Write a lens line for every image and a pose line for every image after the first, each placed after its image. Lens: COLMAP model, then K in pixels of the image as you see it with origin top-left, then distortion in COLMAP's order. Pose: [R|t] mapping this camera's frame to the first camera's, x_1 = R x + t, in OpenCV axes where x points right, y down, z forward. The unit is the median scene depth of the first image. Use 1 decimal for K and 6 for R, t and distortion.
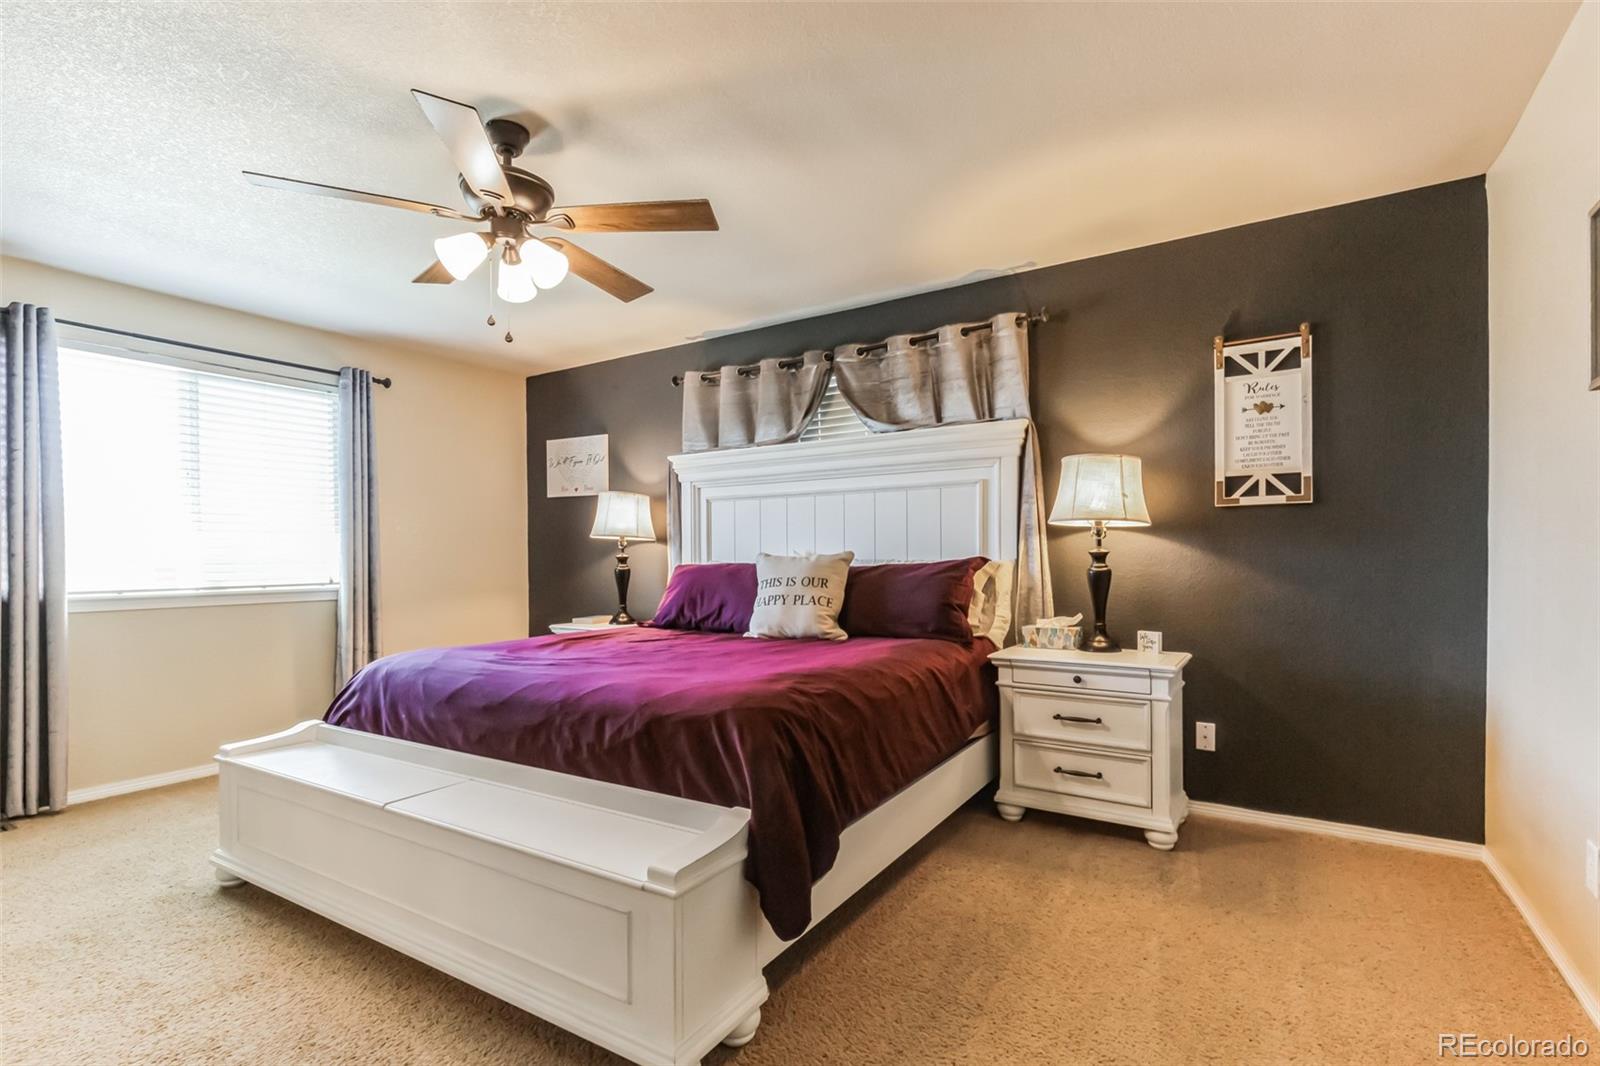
lens RADIAL K [[744.7, 0, 798.1], [0, 744.7, 550.4], [0, 0, 1]] dist [0.002242, -0.000075]
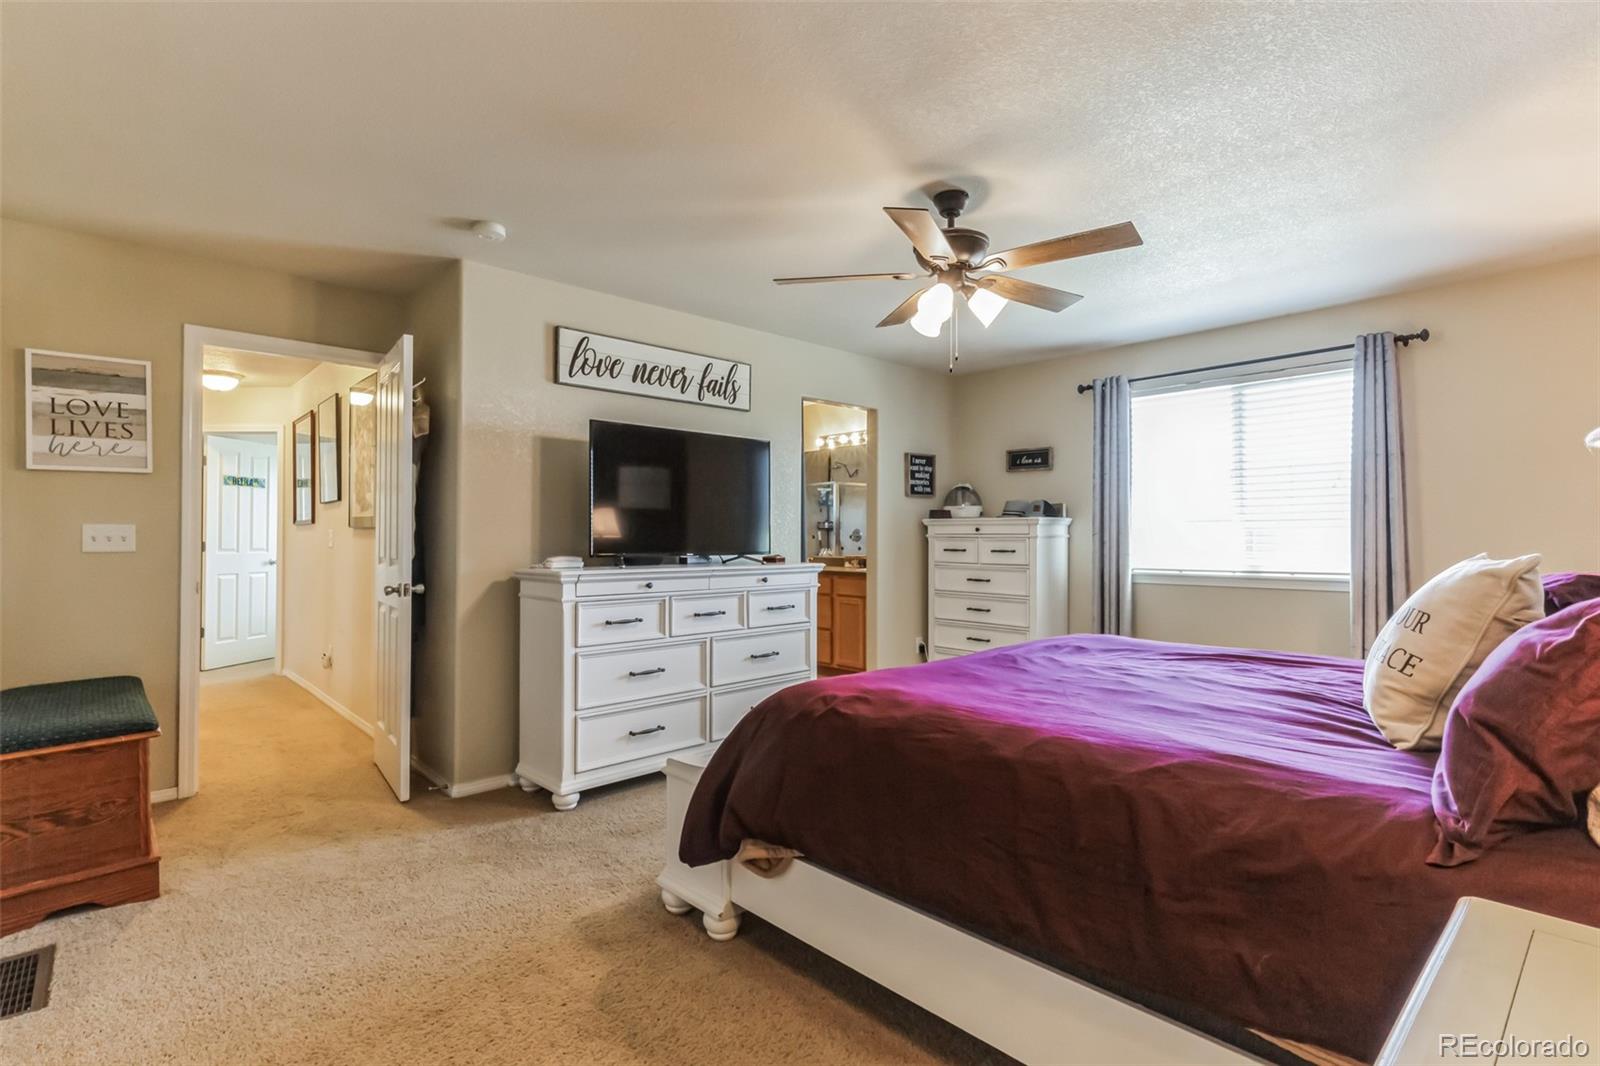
lens RADIAL K [[744.7, 0, 798.1], [0, 744.7, 550.4], [0, 0, 1]] dist [0.002242, -0.000075]
pose [[-0.223525, 0.022074, -0.974448, 0.577271], [0.012998, 0.999722, 0.019665, -0.016114], [0.974611, -0.008270, -0.223750, 0.707634]]
